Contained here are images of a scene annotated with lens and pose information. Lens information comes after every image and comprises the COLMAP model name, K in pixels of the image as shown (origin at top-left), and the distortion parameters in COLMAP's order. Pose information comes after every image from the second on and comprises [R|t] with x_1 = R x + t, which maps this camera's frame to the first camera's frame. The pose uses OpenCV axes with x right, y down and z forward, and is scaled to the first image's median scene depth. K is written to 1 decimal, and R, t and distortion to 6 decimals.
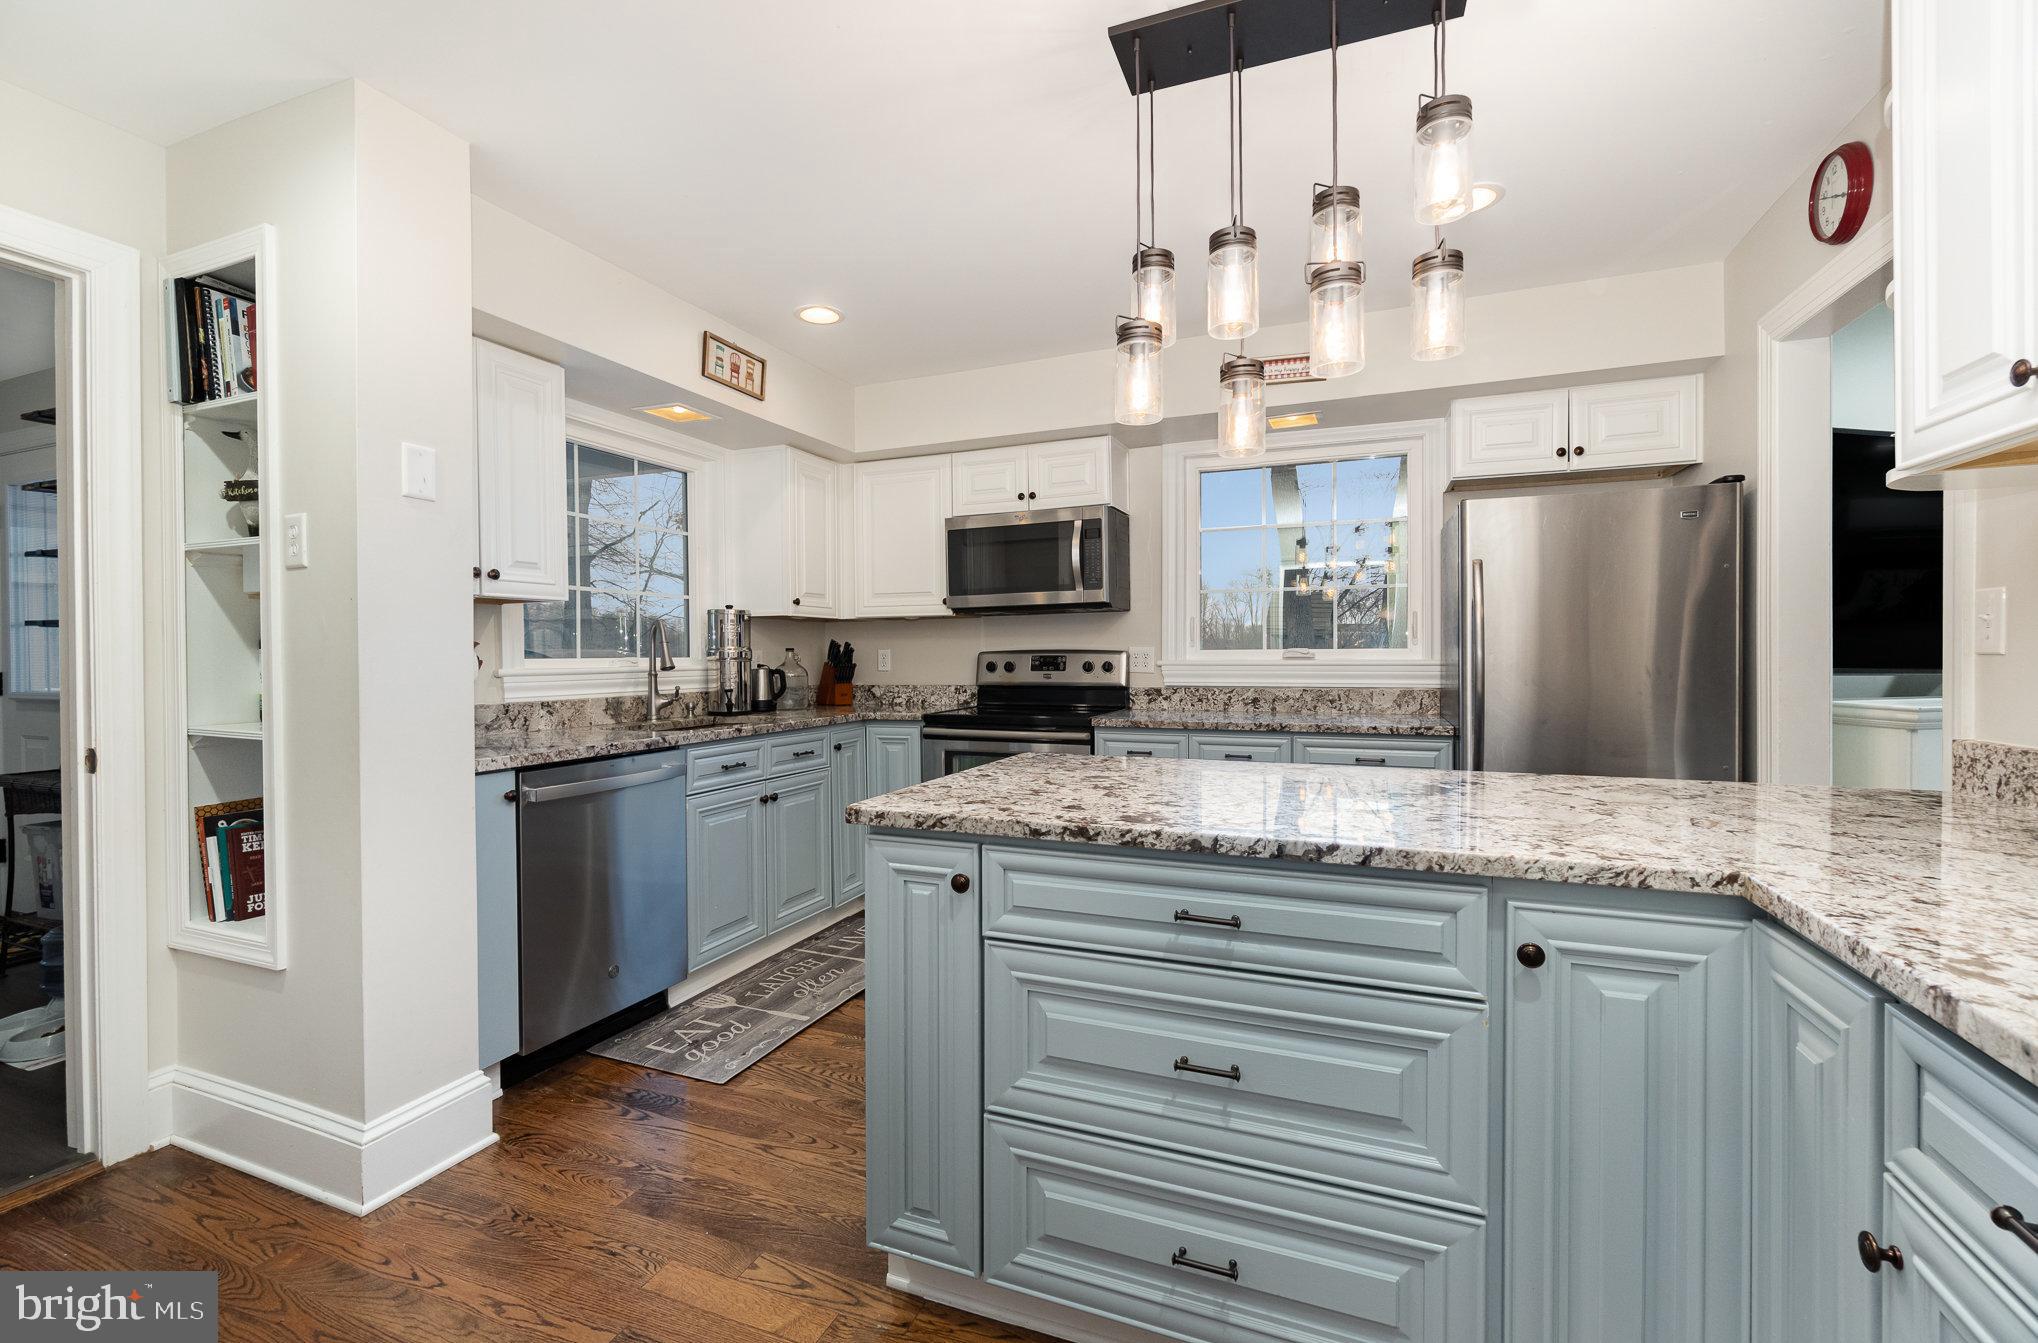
lens RADIAL K [[881.8, 0, 1000.2], [0, 881.8, 660.7], [0, 0, 1]] dist [-0.002622, 0.000050]
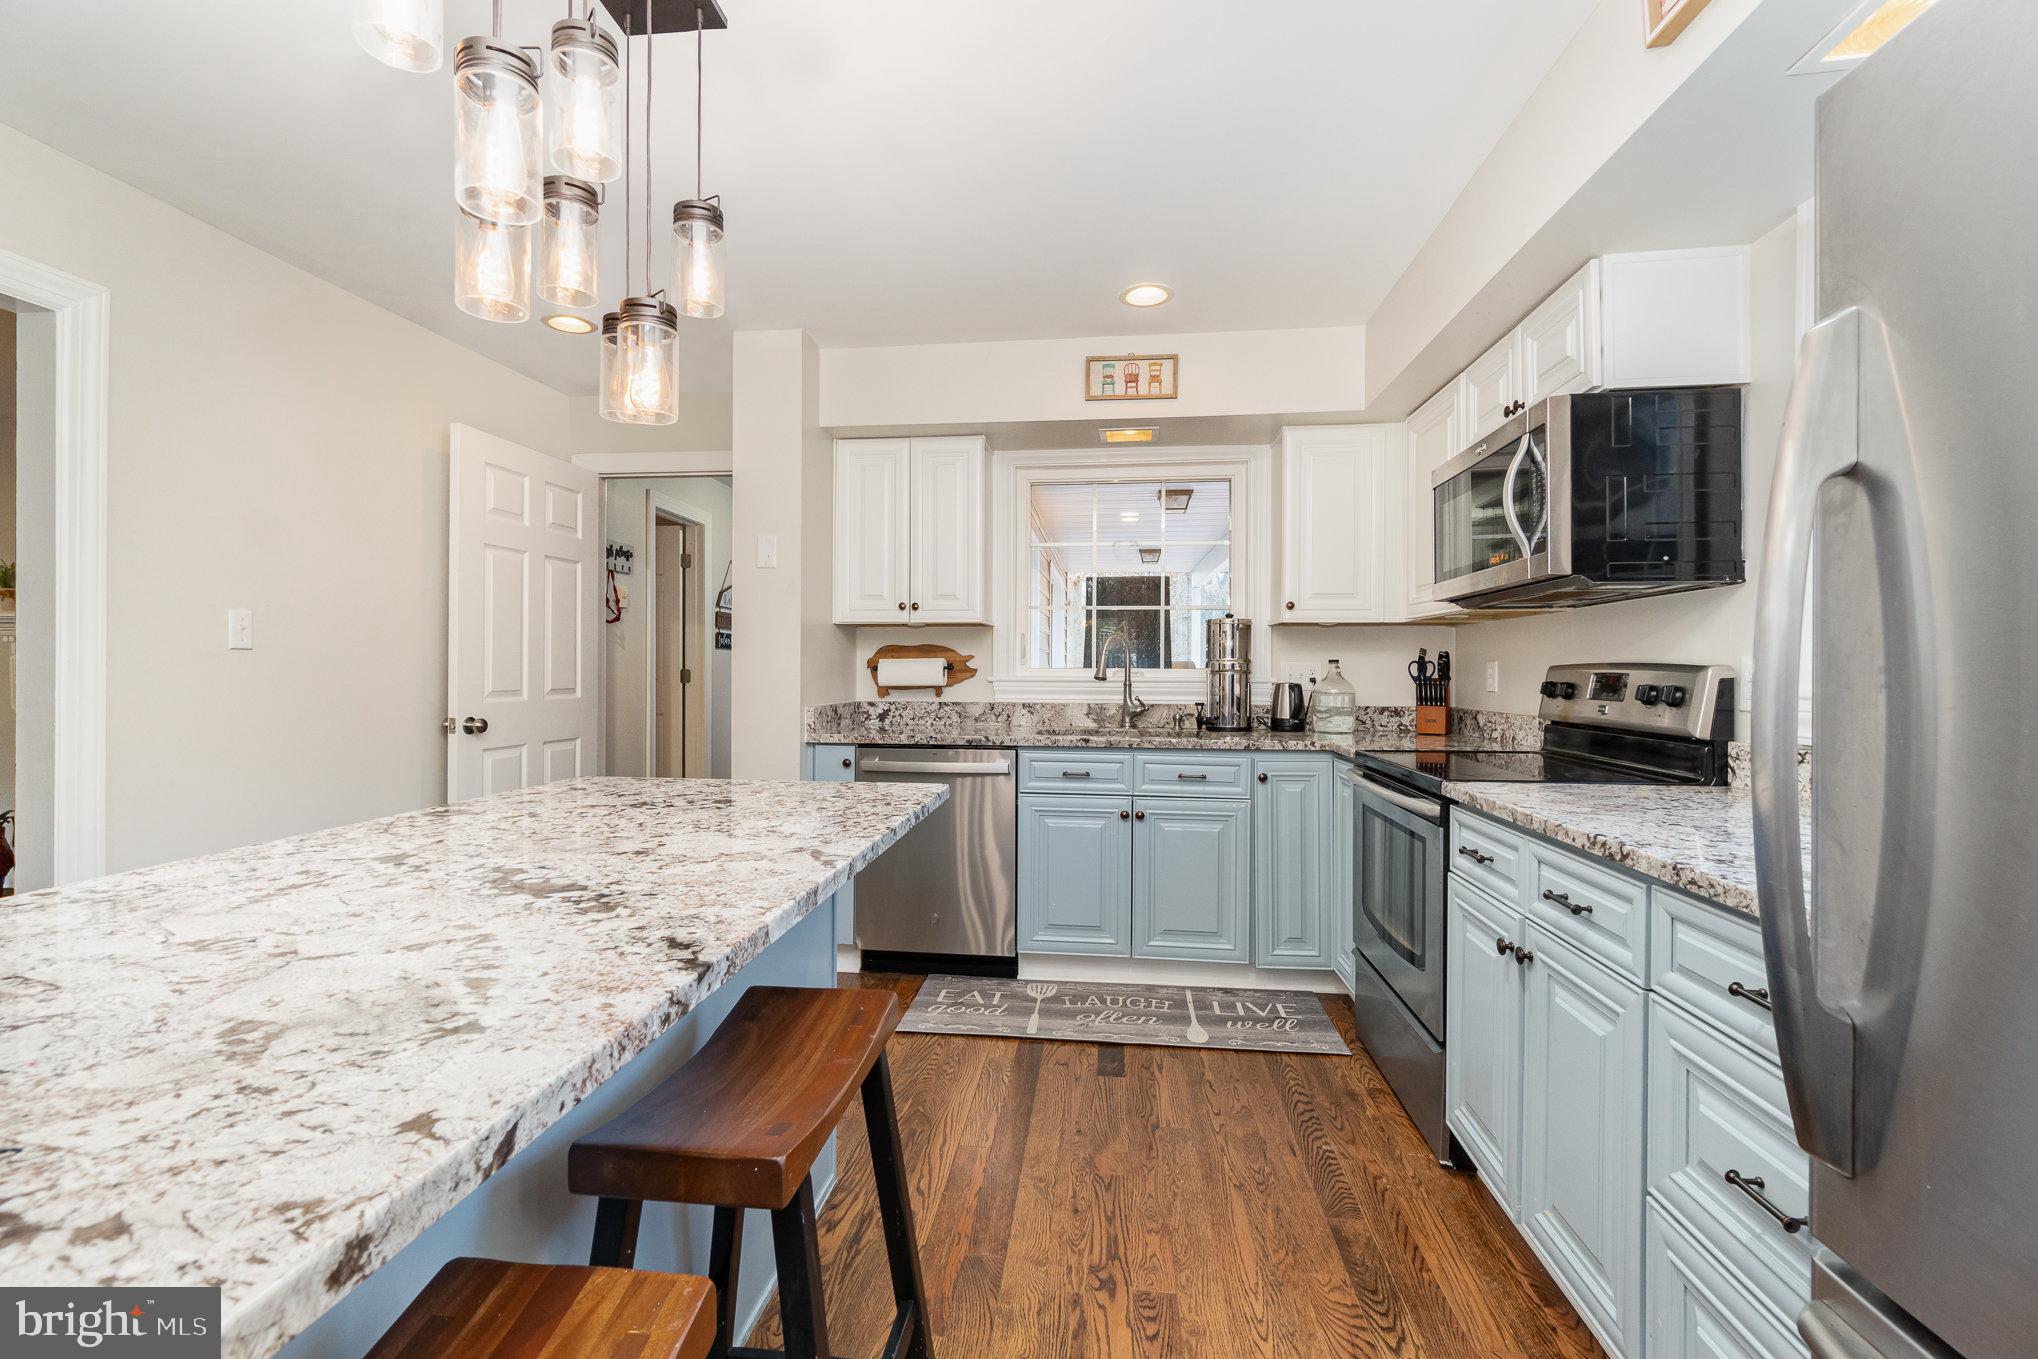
lens RADIAL K [[883.4, 0, 1012.0], [0, 883.4, 668.6], [0, 0, 1]] dist [-0.012425, -0.000071]
pose [[0.269505, 0.011855, -0.962926, 0.598096], [-0.014812, 0.999857, 0.008164, -0.010044], [0.962885, 0.012063, 0.269642, 0.579822]]
